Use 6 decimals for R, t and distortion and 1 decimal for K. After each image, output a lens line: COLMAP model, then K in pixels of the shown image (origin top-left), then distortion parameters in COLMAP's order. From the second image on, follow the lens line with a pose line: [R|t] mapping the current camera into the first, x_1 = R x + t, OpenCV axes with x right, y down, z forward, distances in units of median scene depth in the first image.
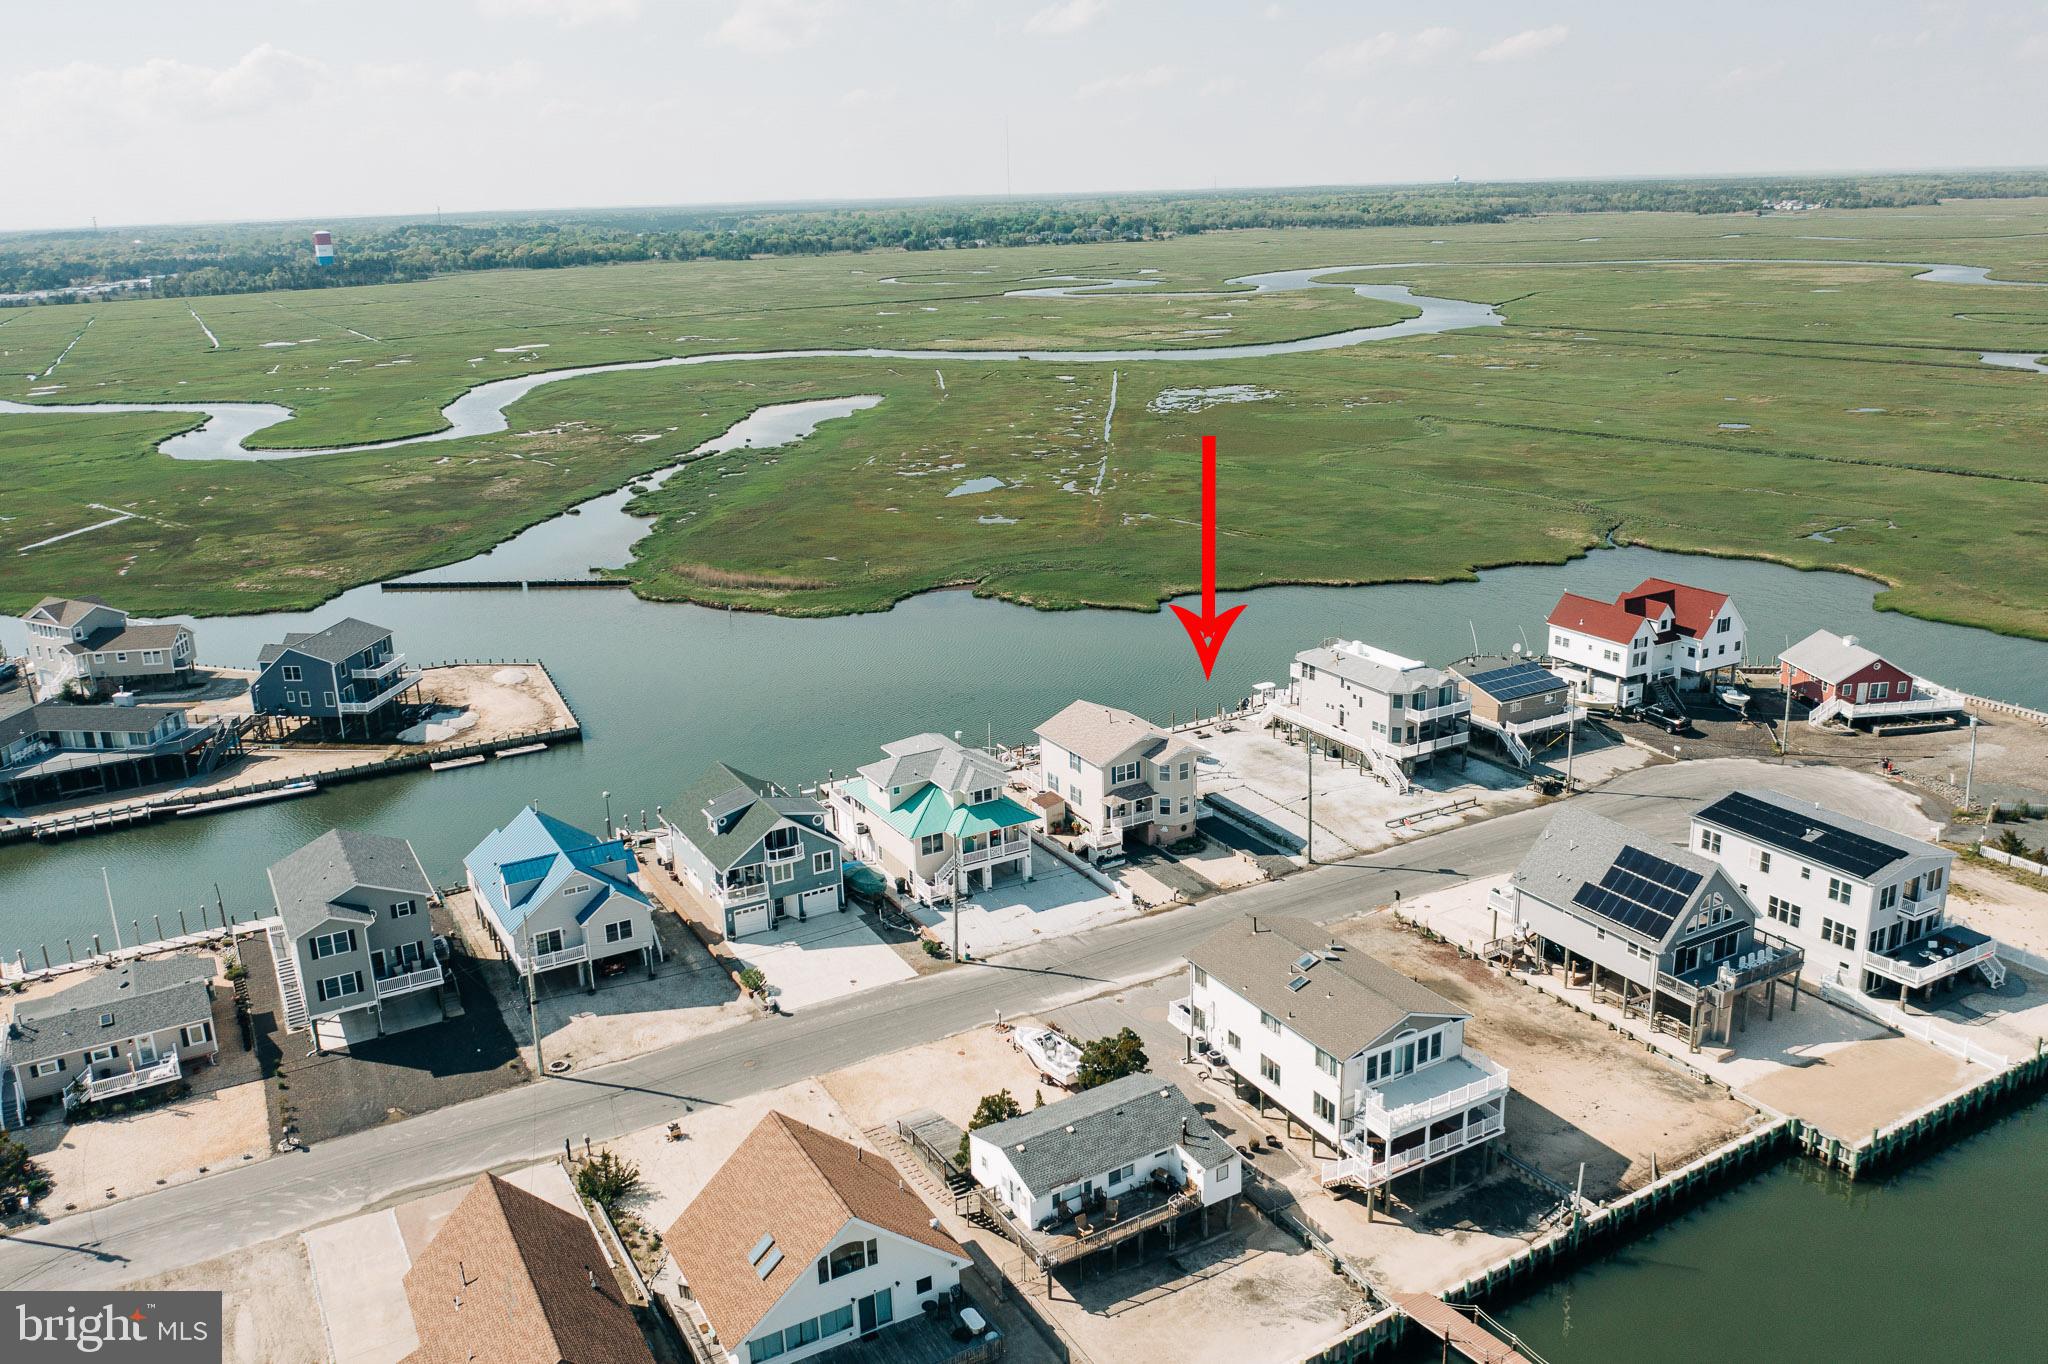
lens RADIAL K [[1610.4, 0, 1018.6], [0, 1610.4, 678.5], [0, 0, 1]] dist [-0.020065, 0.008855]
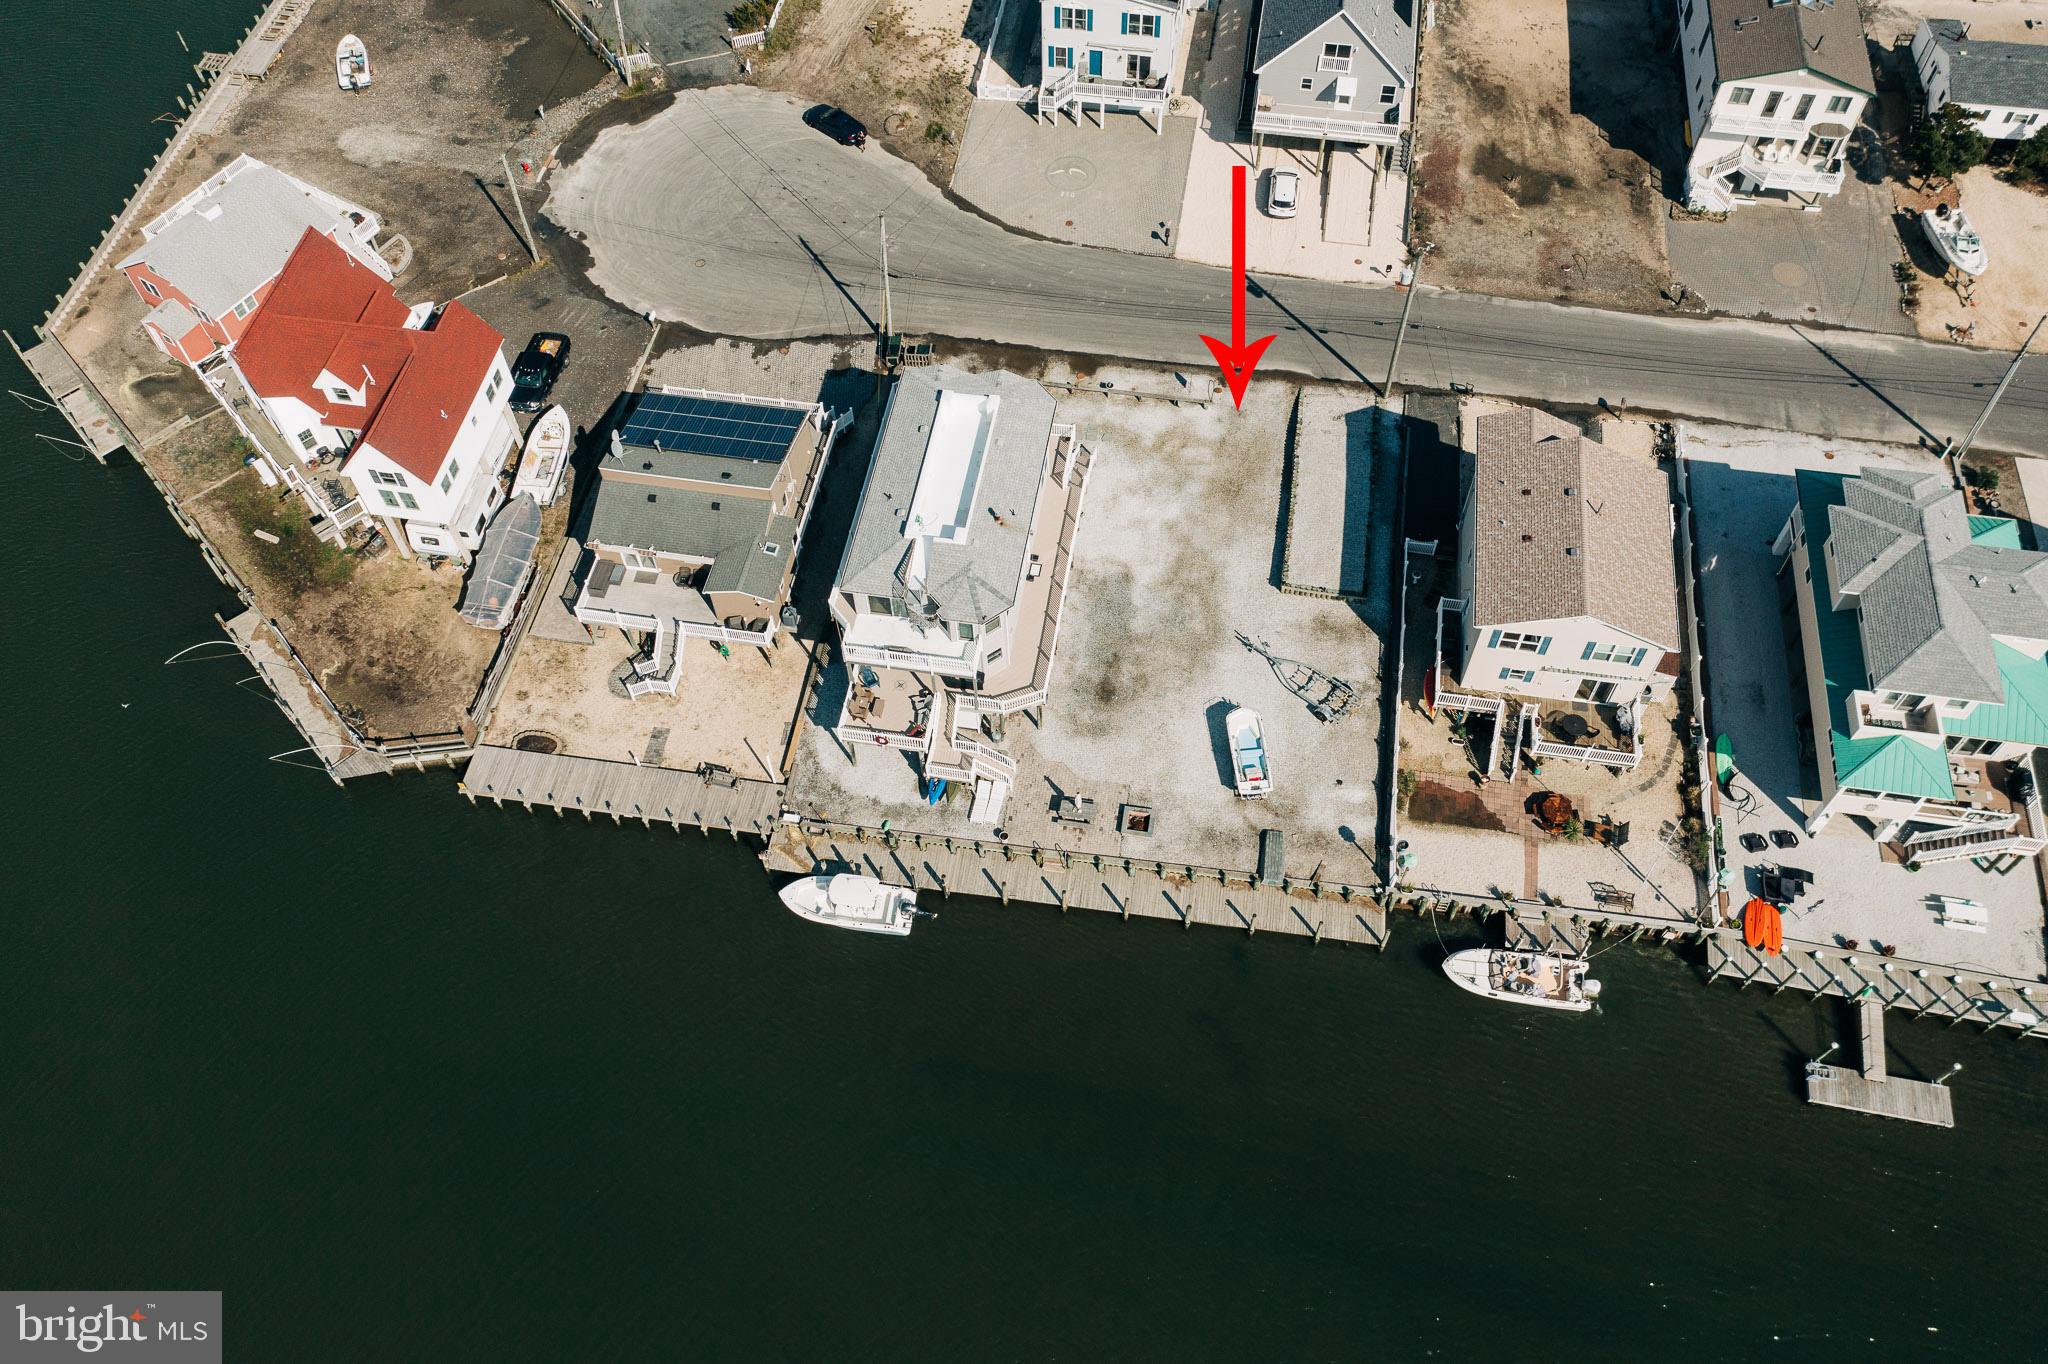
lens RADIAL K [[1603.7, 0, 1020.5], [0, 1603.7, 669.3], [0, 0, 1]] dist [-0.015503, 0.002533]
pose [[-0.778094, -0.494263, 0.387651, -0.027429], [0.223310, 0.359160, 0.906166, -0.458924], [-0.587113, 0.791649, -0.169087, 1.134858]]
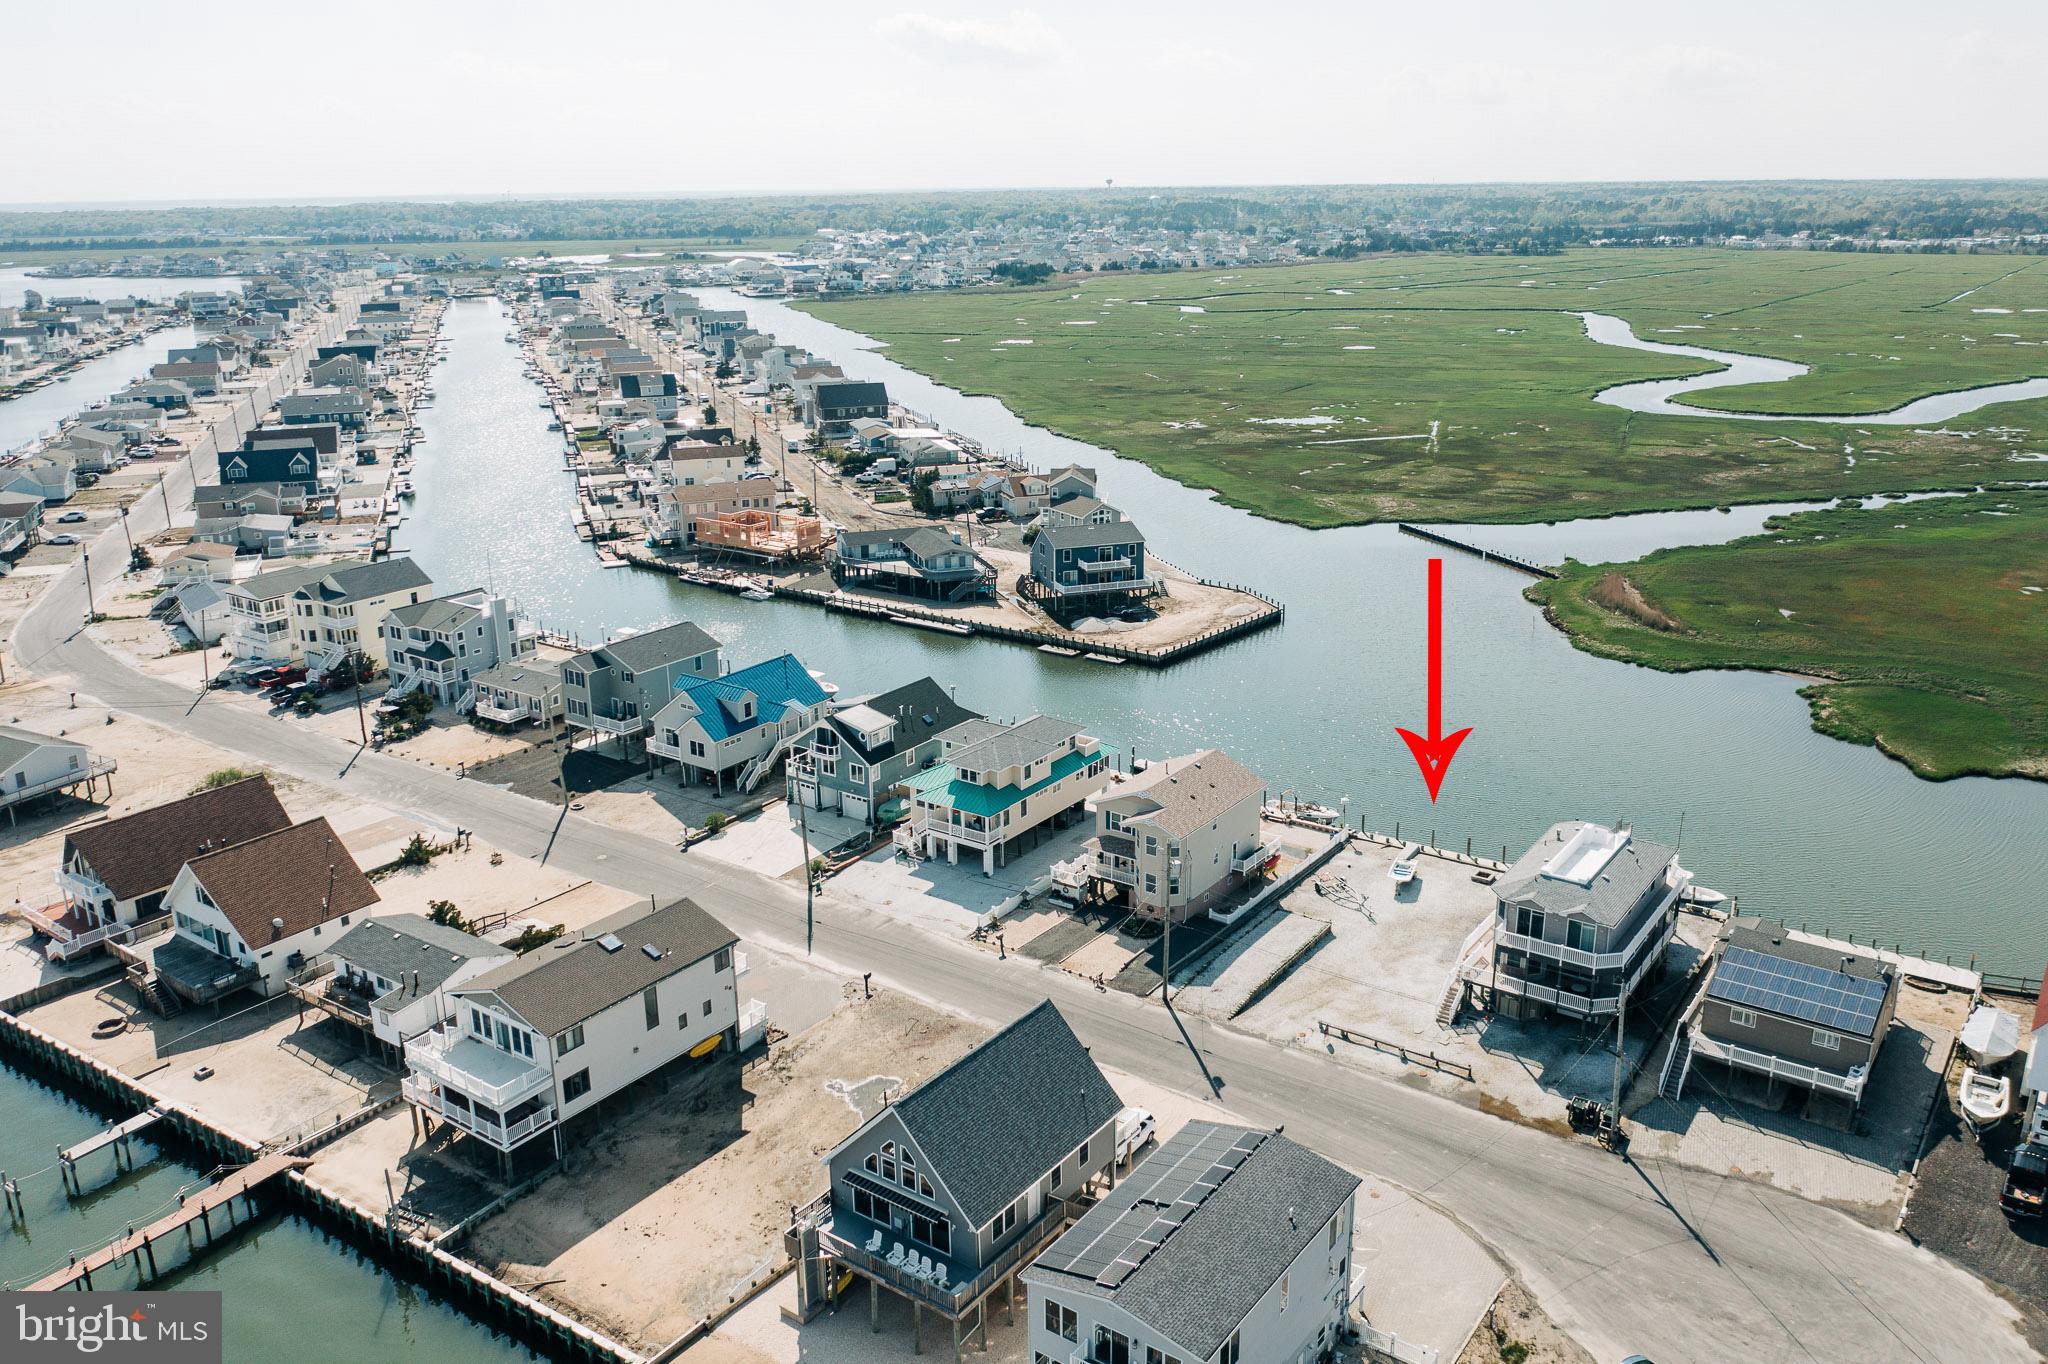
lens RADIAL K [[1606.7, 0, 1016.2], [0, 1606.7, 674.0], [0, 0, 1]] dist [-0.024672, 0.010321]
pose [[0.417957, 0.288180, -0.861548, 0.702087], [-0.262246, 0.946254, 0.189292, -0.155794], [0.869793, 0.146822, 0.471067, 0.447384]]
